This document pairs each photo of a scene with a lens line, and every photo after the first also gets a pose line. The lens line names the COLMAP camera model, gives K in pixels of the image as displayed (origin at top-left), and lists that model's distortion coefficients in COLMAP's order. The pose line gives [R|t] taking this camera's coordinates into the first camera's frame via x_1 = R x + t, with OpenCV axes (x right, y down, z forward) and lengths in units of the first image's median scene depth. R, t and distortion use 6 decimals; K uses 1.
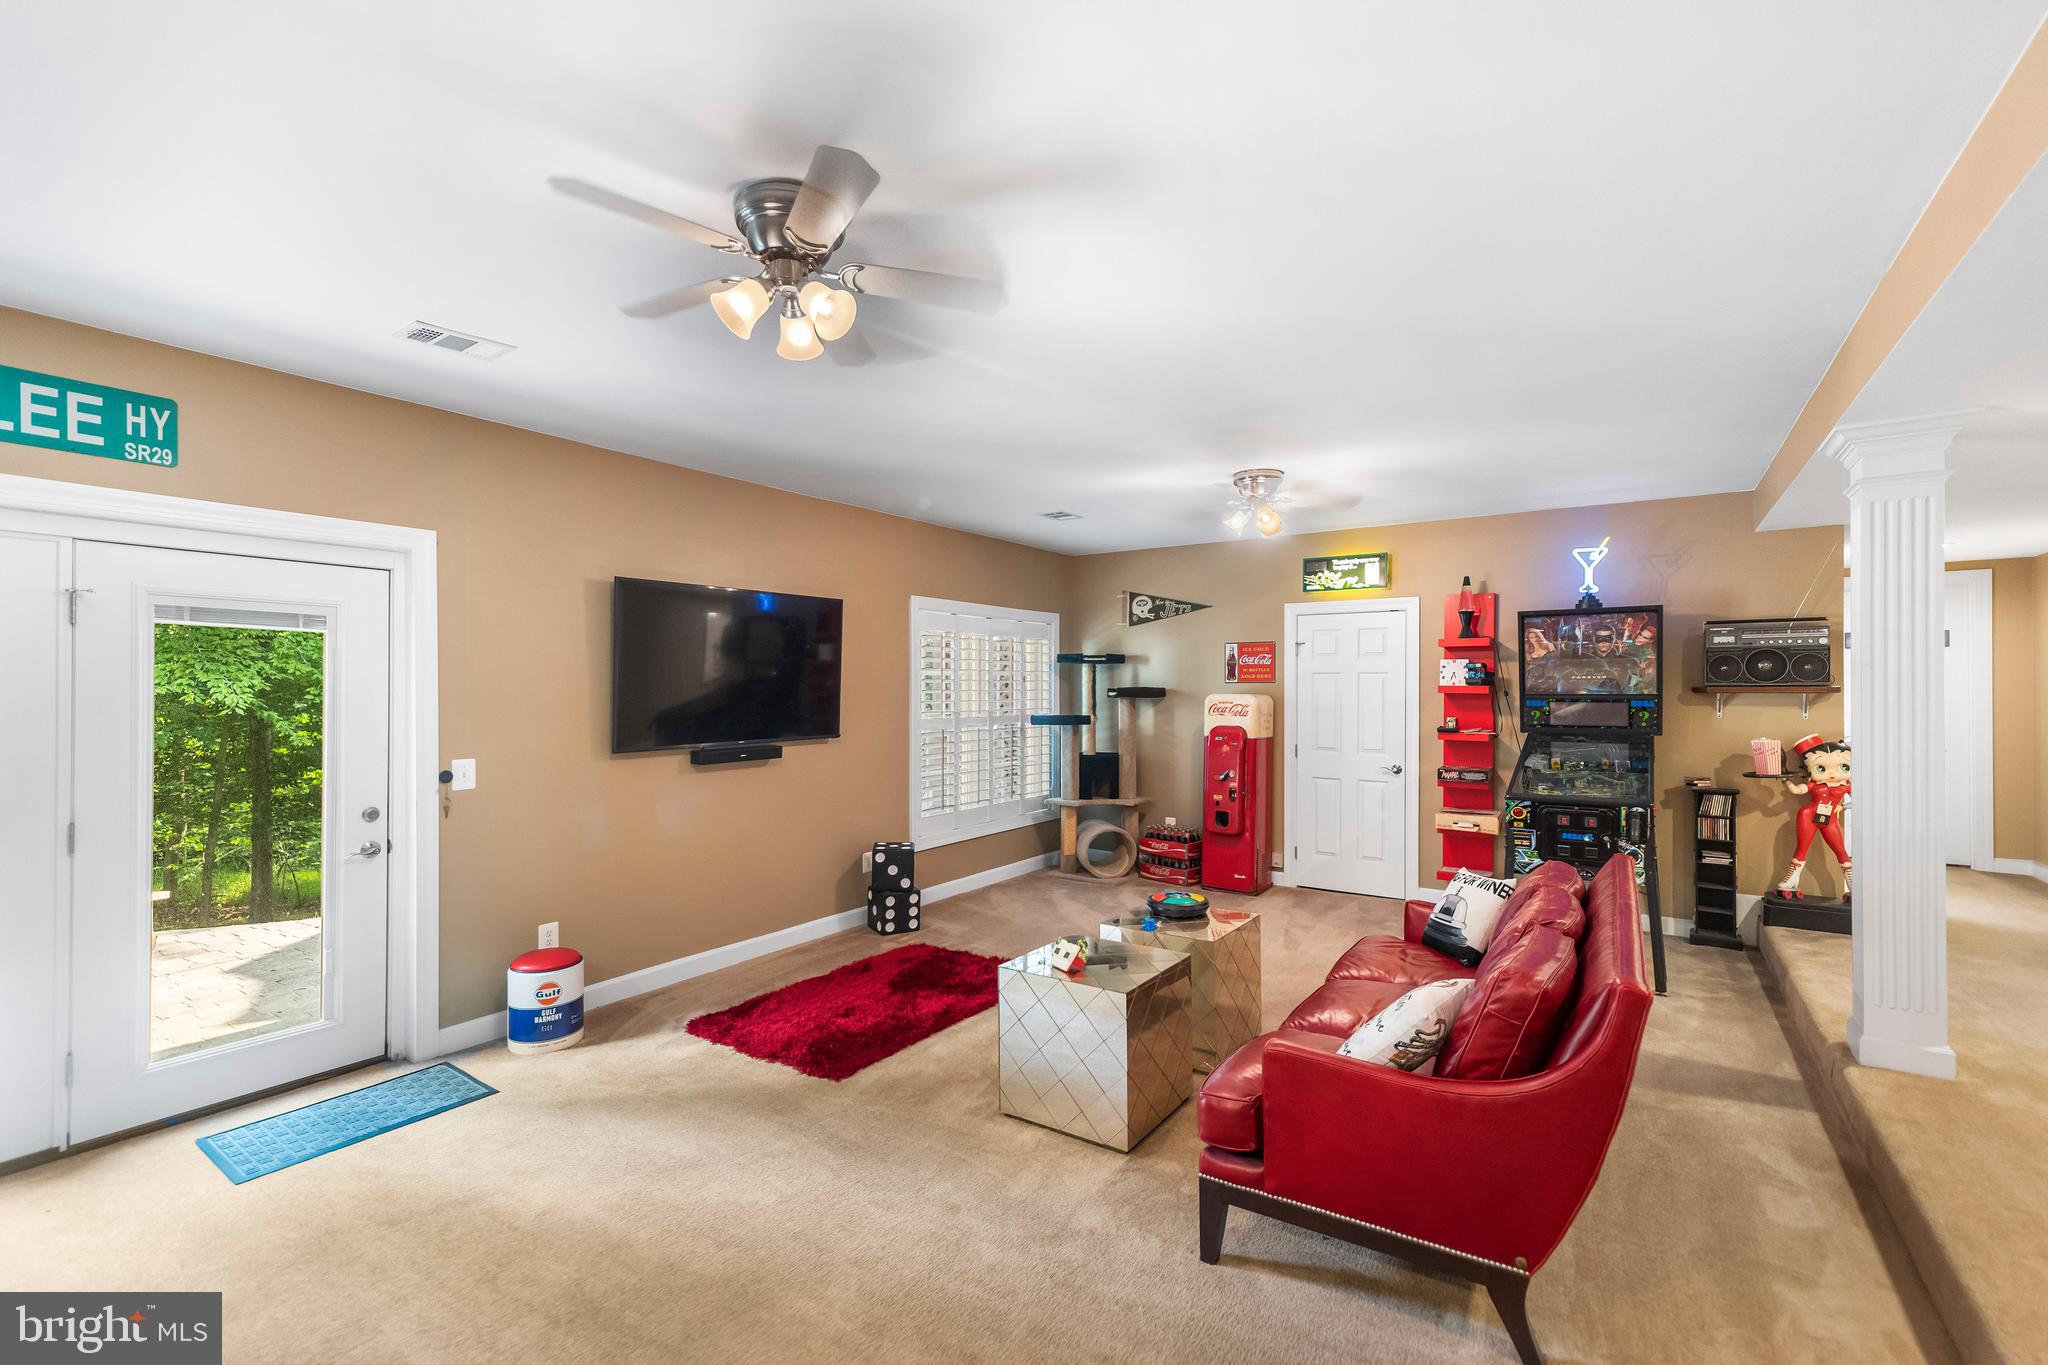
lens RADIAL K [[897.6, 0, 1022.6], [0, 897.6, 685.4], [0, 0, 1]] dist [0.010029, -0.000345]
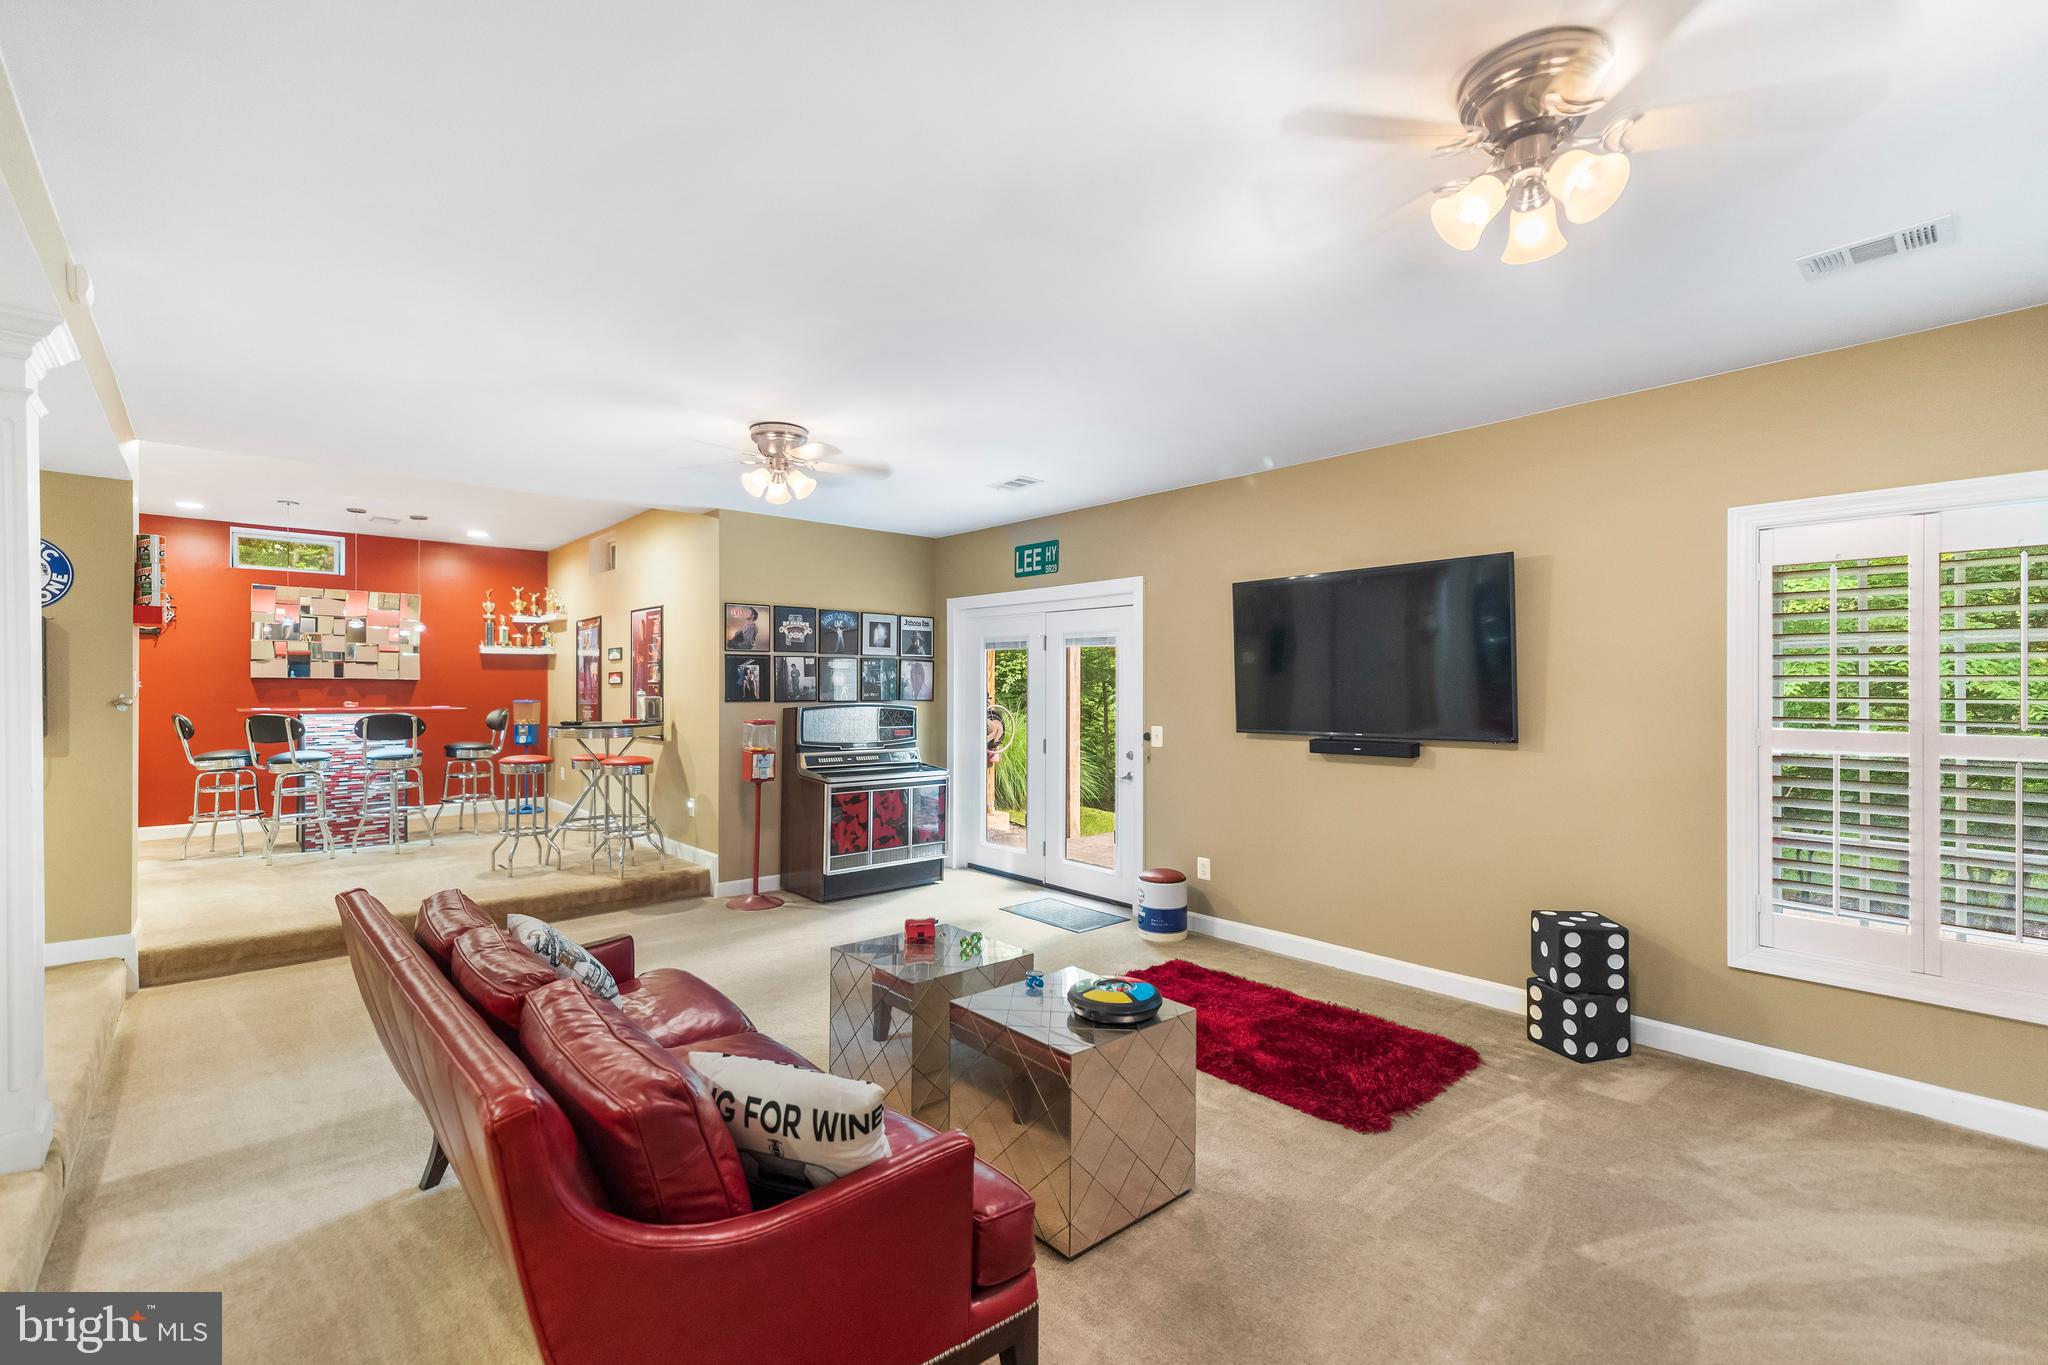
lens RADIAL K [[897.6, 0, 1022.6], [0, 897.6, 685.4], [0, 0, 1]] dist [0.010029, -0.000345]
pose [[-0.245182, -0.000435, -0.969477, 0.774892], [0.002510, 0.999996, -0.001084, 0.014279], [0.969474, -0.002699, -0.245180, 1.031475]]
